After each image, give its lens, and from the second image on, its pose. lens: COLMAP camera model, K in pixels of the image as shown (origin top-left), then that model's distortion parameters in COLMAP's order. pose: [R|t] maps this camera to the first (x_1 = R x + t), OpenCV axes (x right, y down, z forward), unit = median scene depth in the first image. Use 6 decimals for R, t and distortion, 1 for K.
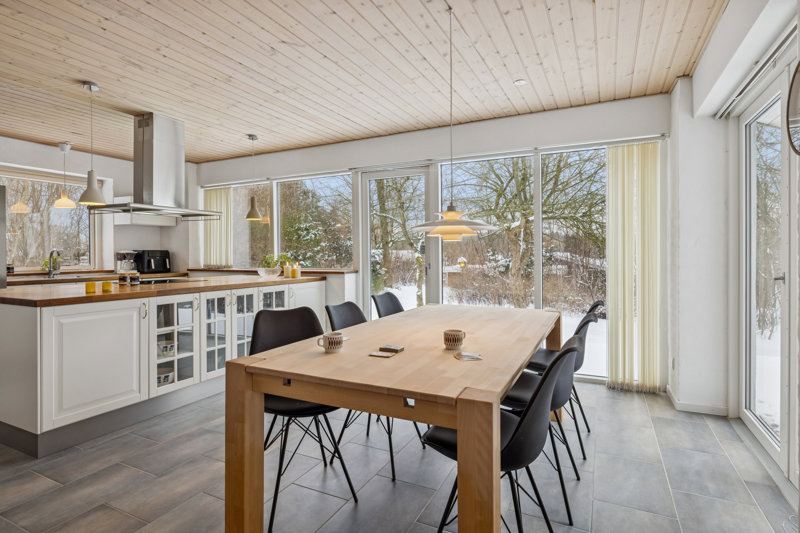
lens RADIAL K [[393.1, 0, 410.3], [0, 393.1, 259.4], [0, 0, 1]] dist [0.000263, 0.000161]
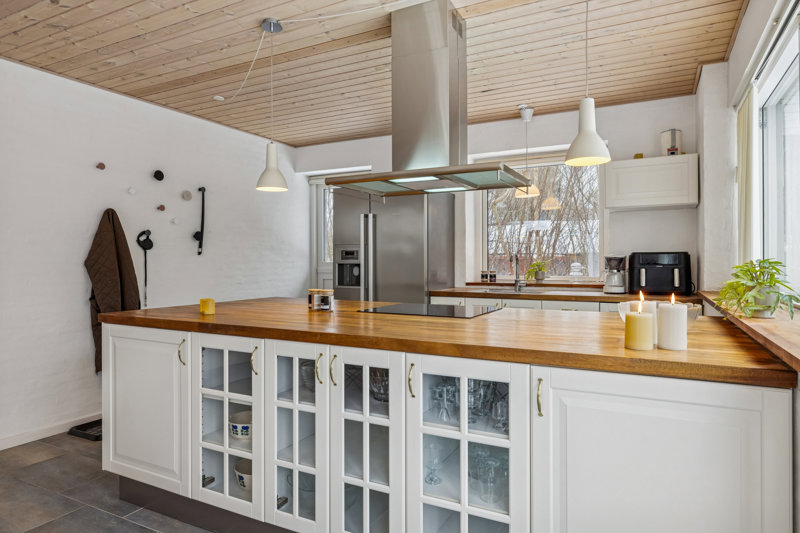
lens RADIAL K [[481.9, 0, 399.6], [0, 481.9, 266.8], [0, 0, 1]] dist [0.008671, -0.000346]
pose [[-0.031203, 0.016306, -0.999380, 0.043235], [-0.010561, 0.999806, 0.016643, -0.012643], [0.999457, 0.011074, -0.031025, 0.796140]]
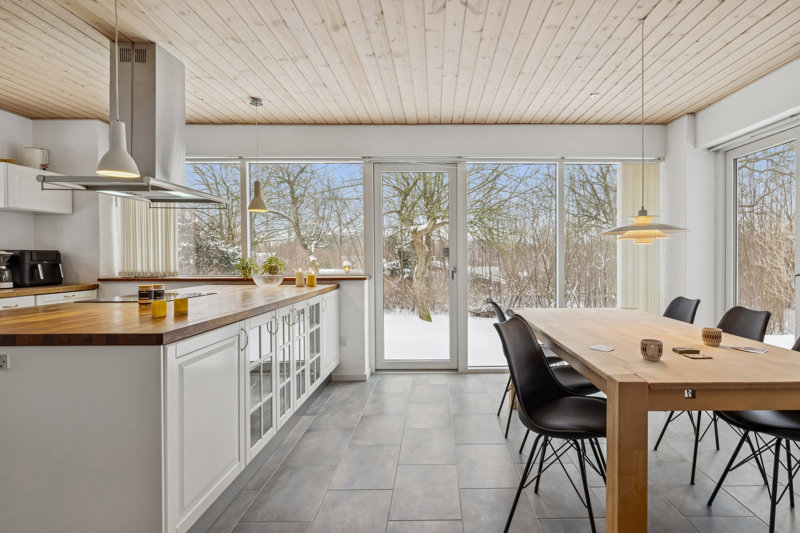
lens RADIAL K [[419.6, 0, 398.2], [0, 419.6, 265.4], [0, 0, 1]] dist [-0.001296, 0.001274]
pose [[0.897861, -0.006870, 0.440226, -0.508646], [0.004544, 0.999970, 0.006339, -0.000636], [-0.440256, -0.003691, 0.897865, 0.154800]]
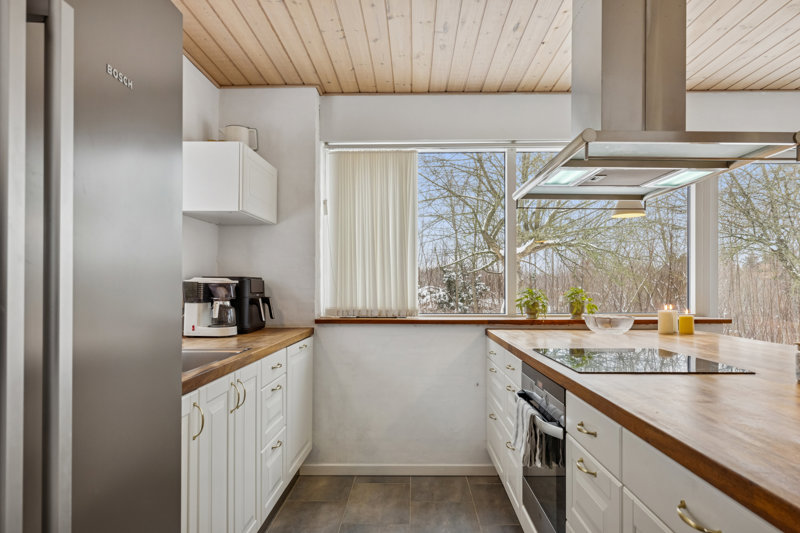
lens RADIAL K [[537.9, 0, 402.0], [0, 537.9, 267.6], [0, 0, 1]] dist [0.022051, -0.001746]
pose [[0.909308, 0.019697, 0.415658, -0.887138], [0.003363, 0.998499, -0.054674, -0.001360], [-0.416111, 0.051114, 0.907876, 0.476732]]
